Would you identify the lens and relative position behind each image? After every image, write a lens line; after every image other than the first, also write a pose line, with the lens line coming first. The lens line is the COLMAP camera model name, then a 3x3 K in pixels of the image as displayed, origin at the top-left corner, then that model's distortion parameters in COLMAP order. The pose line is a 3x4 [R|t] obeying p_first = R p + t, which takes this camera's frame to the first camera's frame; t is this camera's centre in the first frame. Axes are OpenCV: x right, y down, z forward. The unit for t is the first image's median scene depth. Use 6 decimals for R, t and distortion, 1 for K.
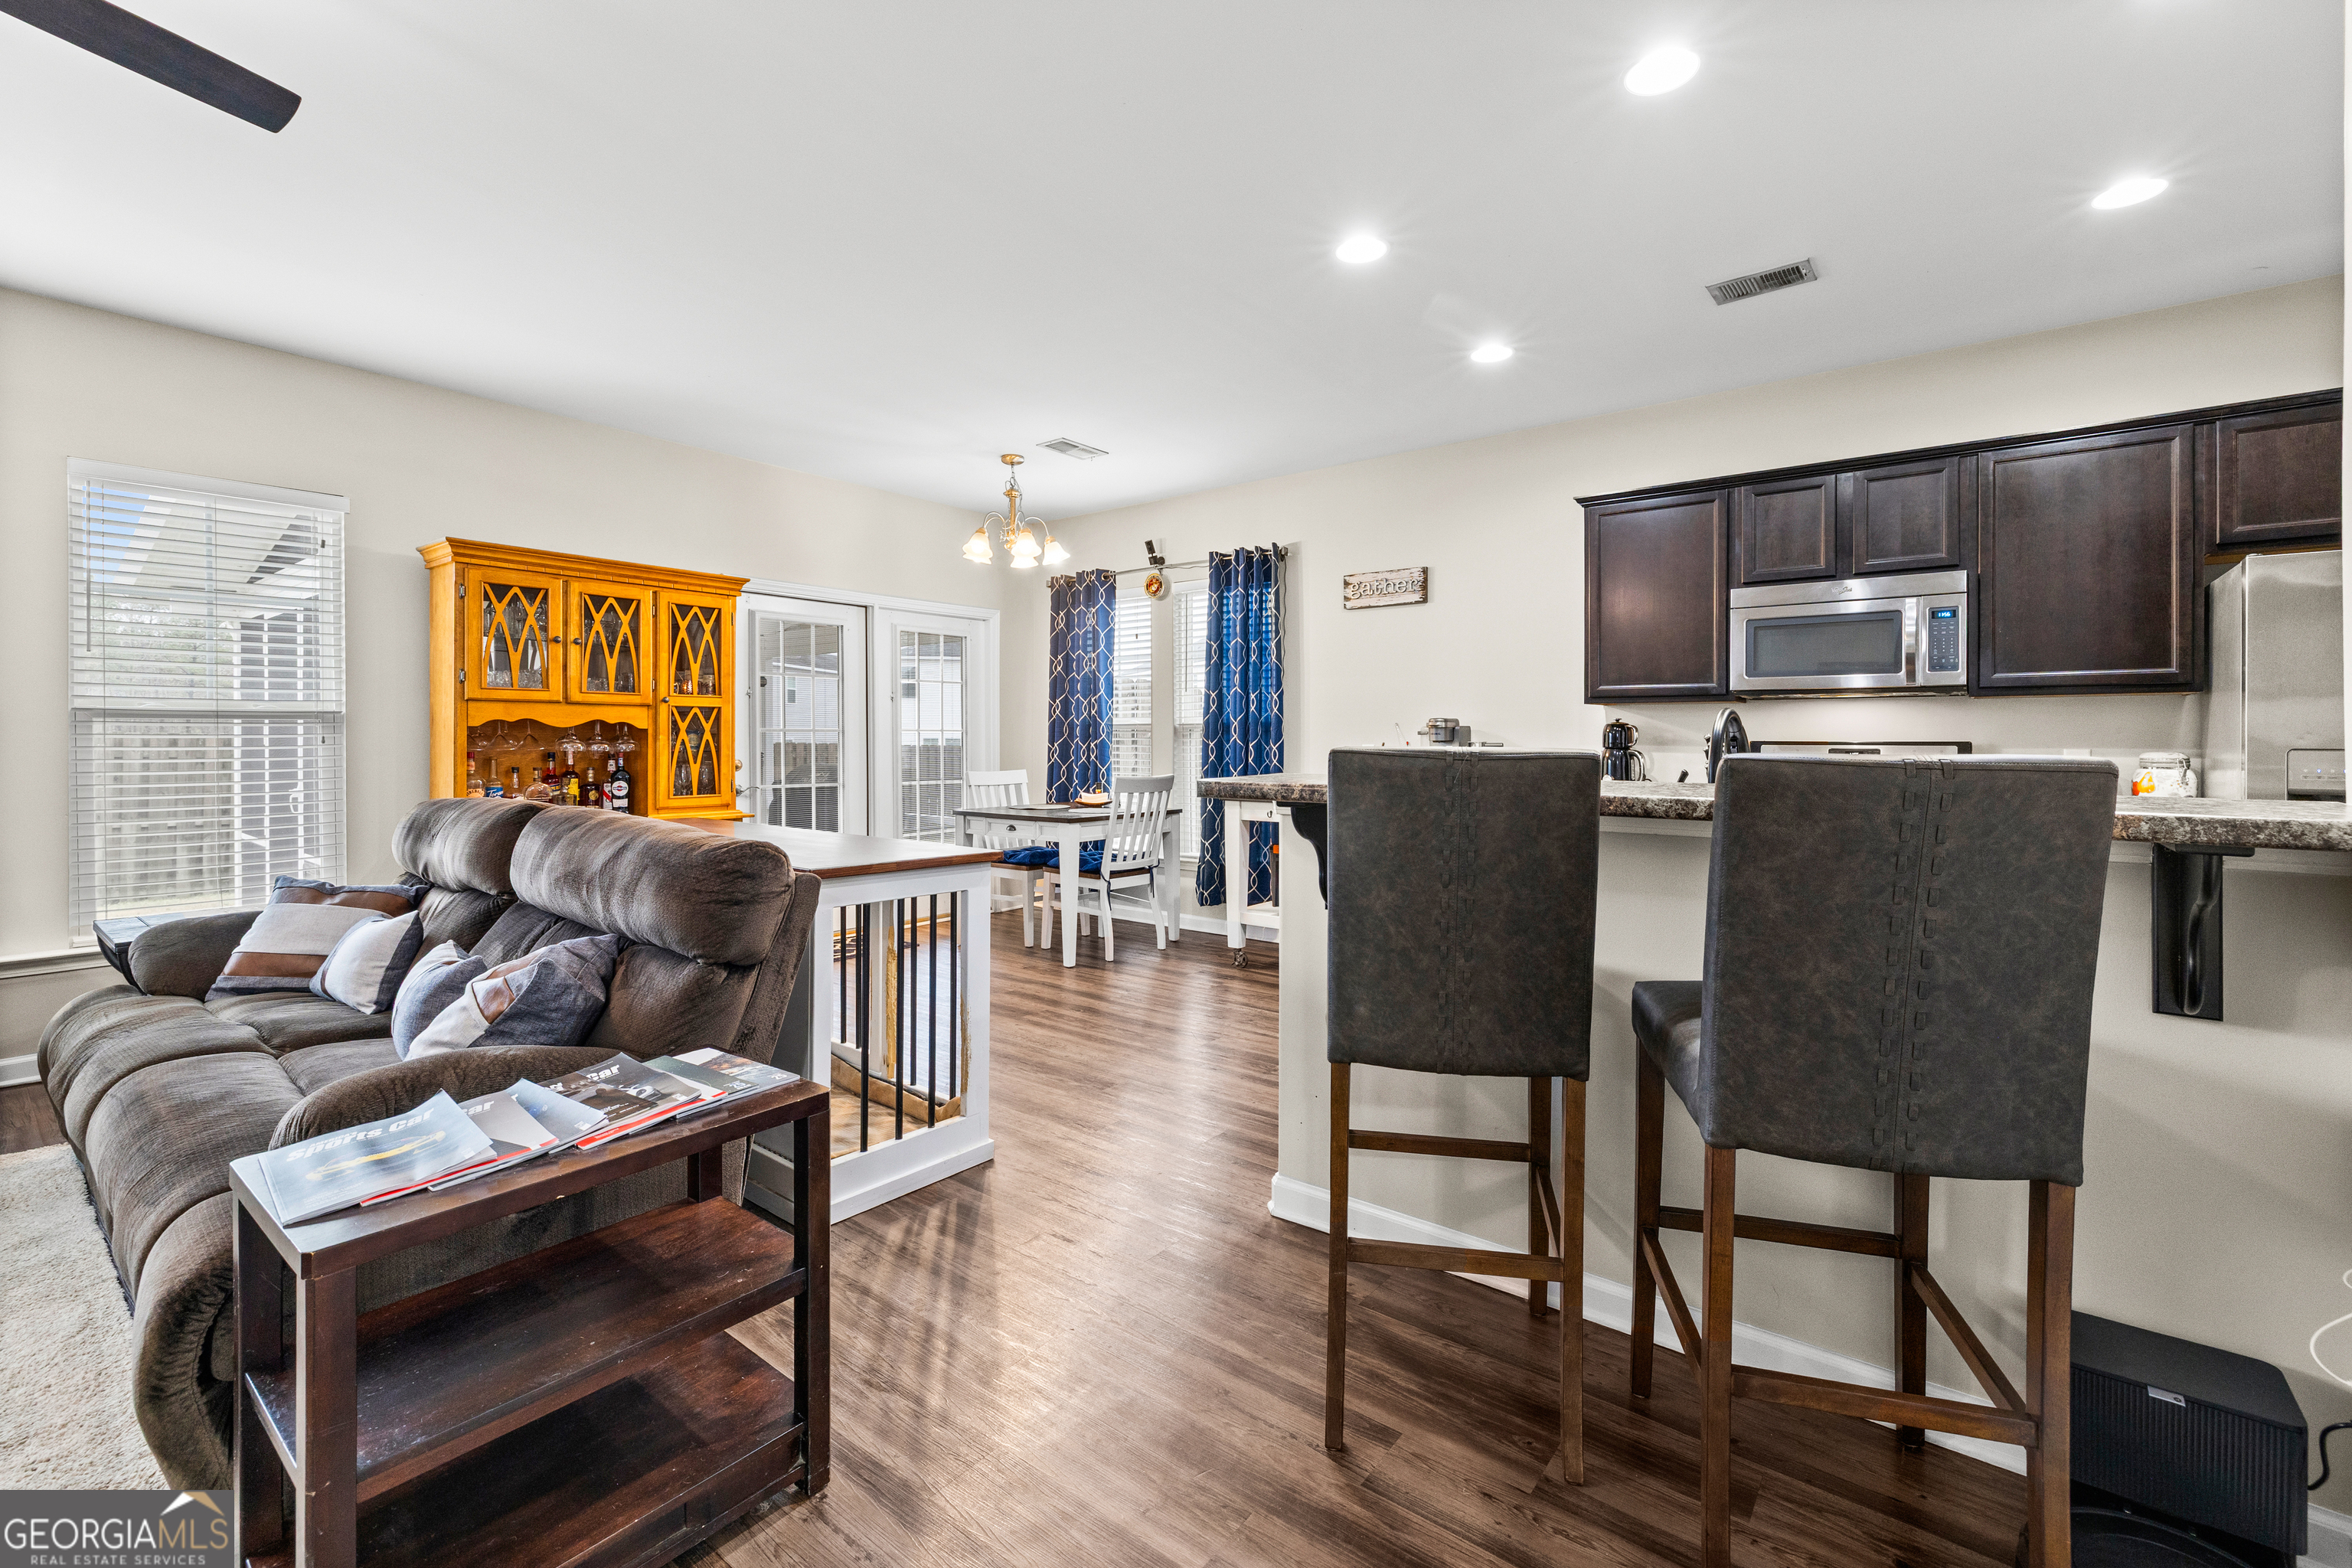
lens RADIAL K [[1000.9, 0, 1170.8], [0, 1000.9, 745.4], [0, 0, 1]] dist [0.002302, 0.000033]
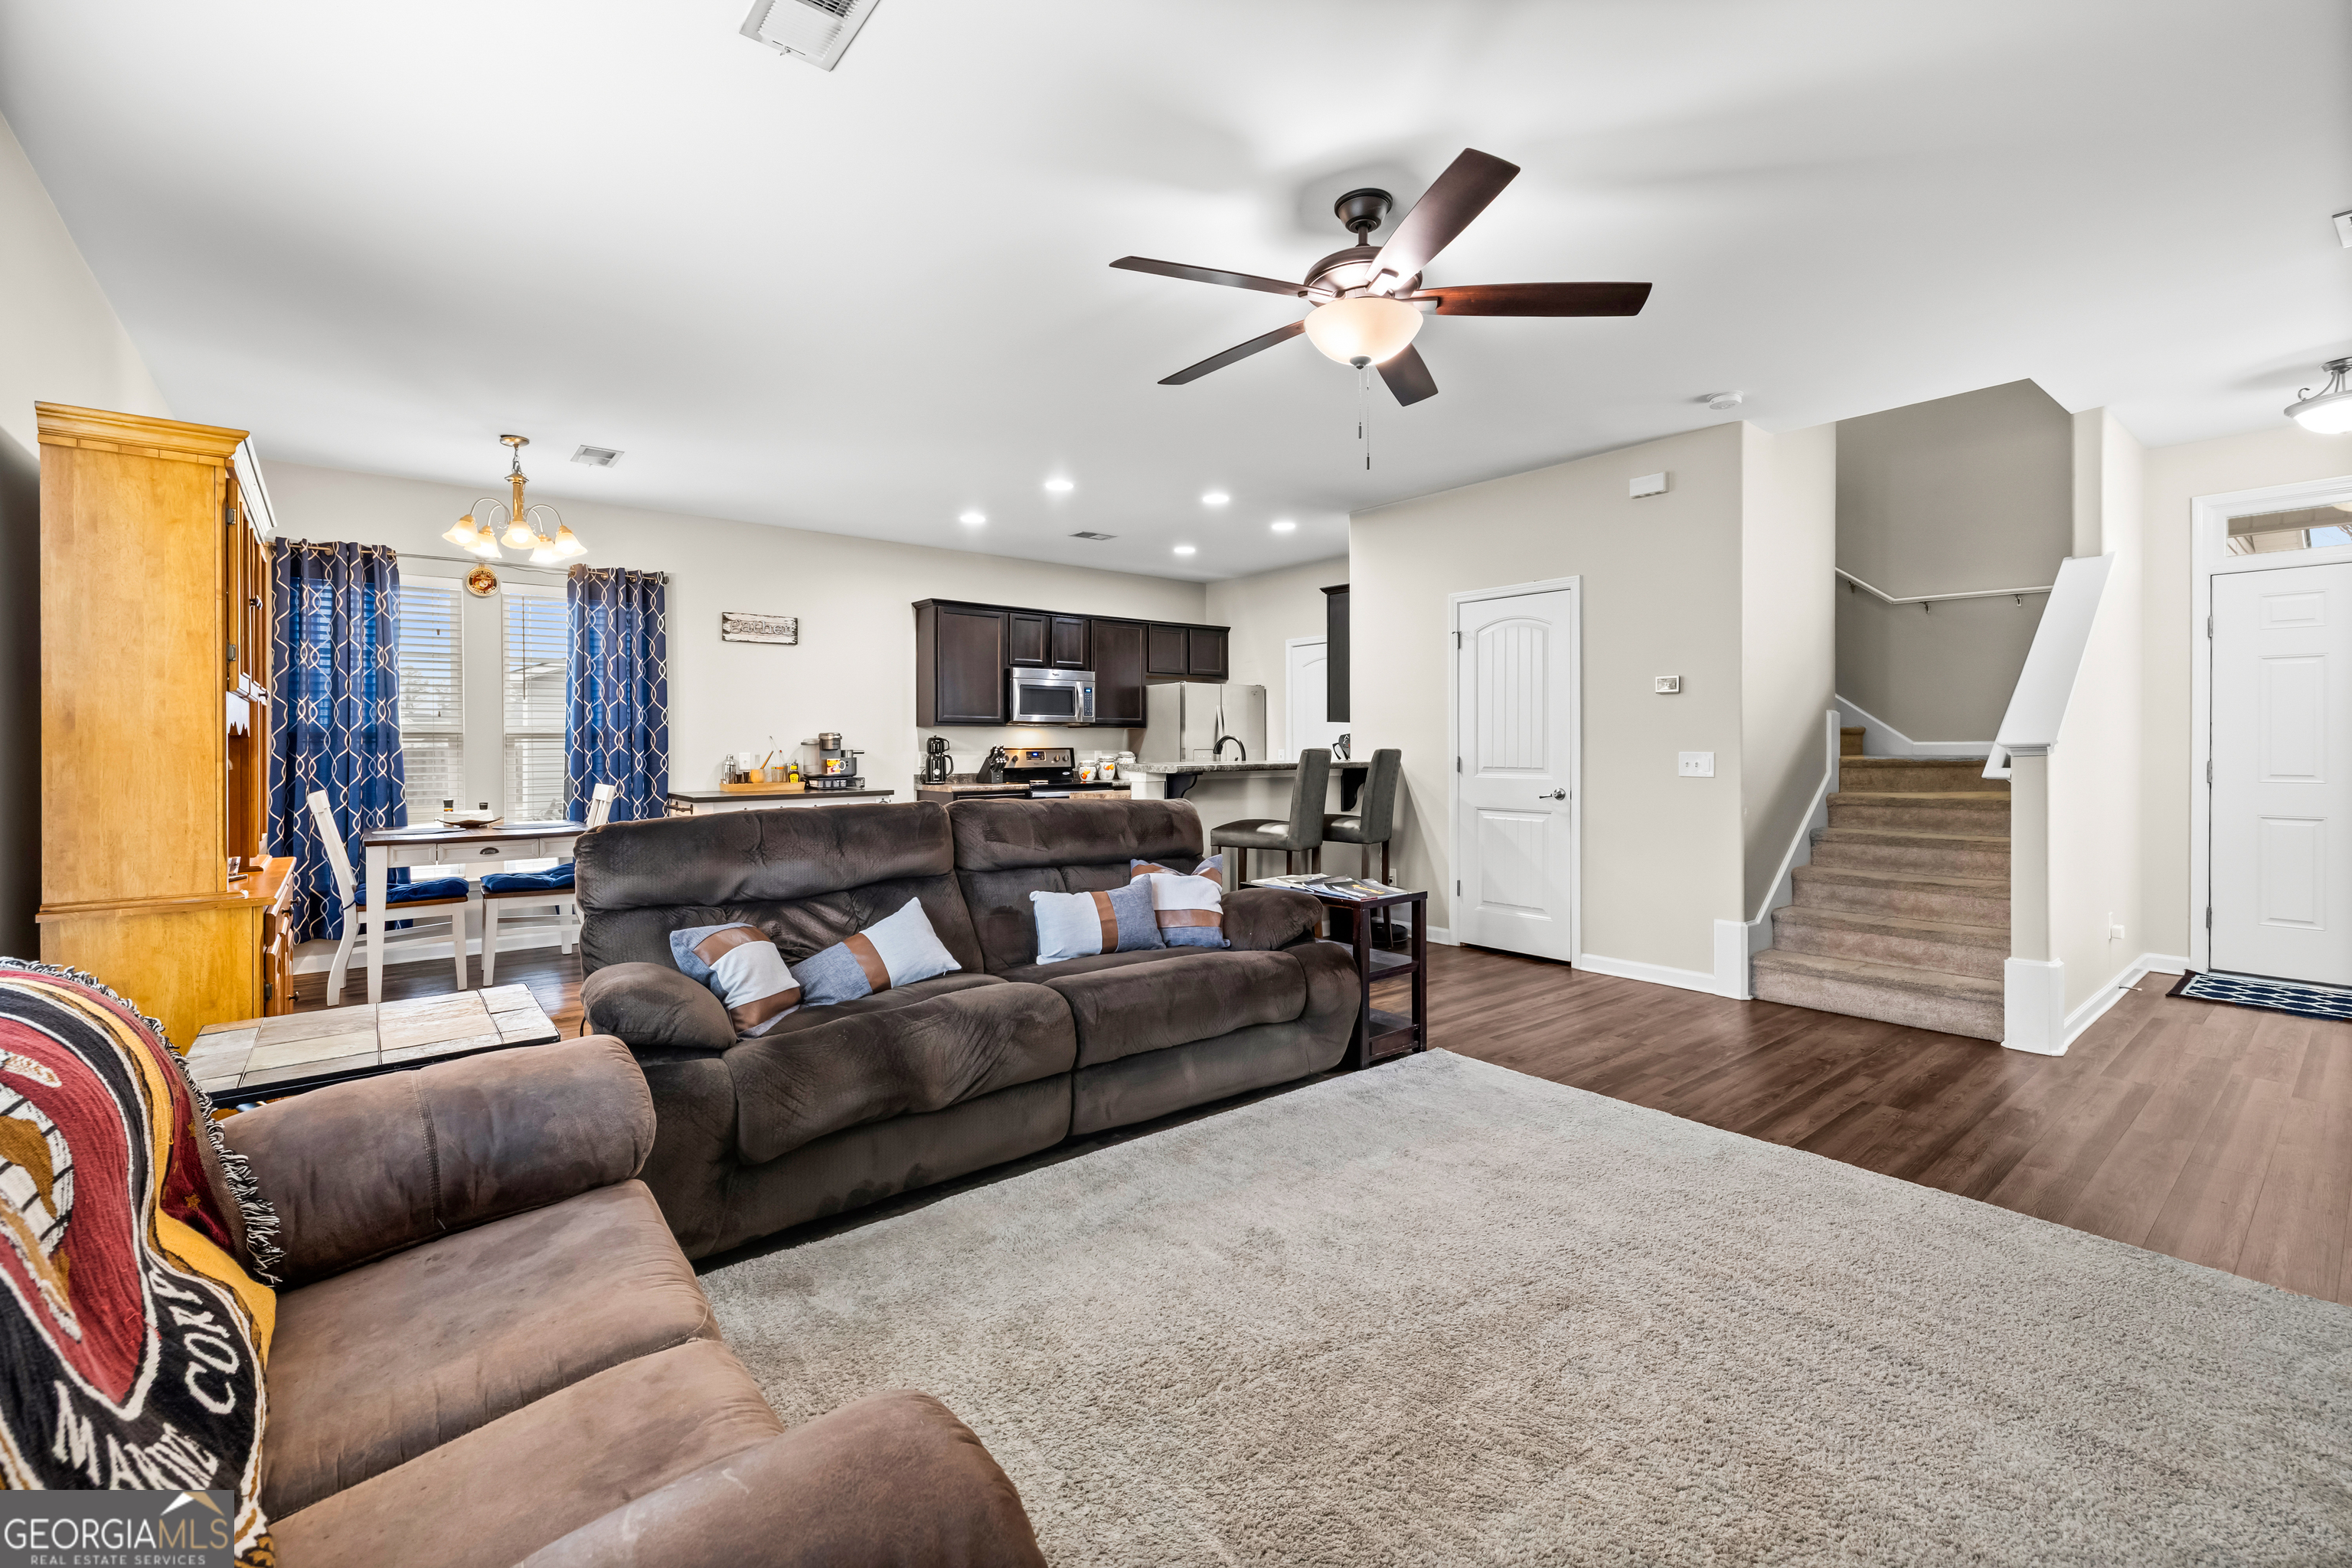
lens RADIAL K [[1000.9, 0, 1170.8], [0, 1000.9, 745.4], [0, 0, 1]] dist [0.002302, 0.000033]
pose [[0.207678, -0.004395, 0.978187, -1.124505], [0.011687, 0.999930, 0.002011, -0.007284], [-0.978127, 0.011014, 0.207715, 0.286103]]
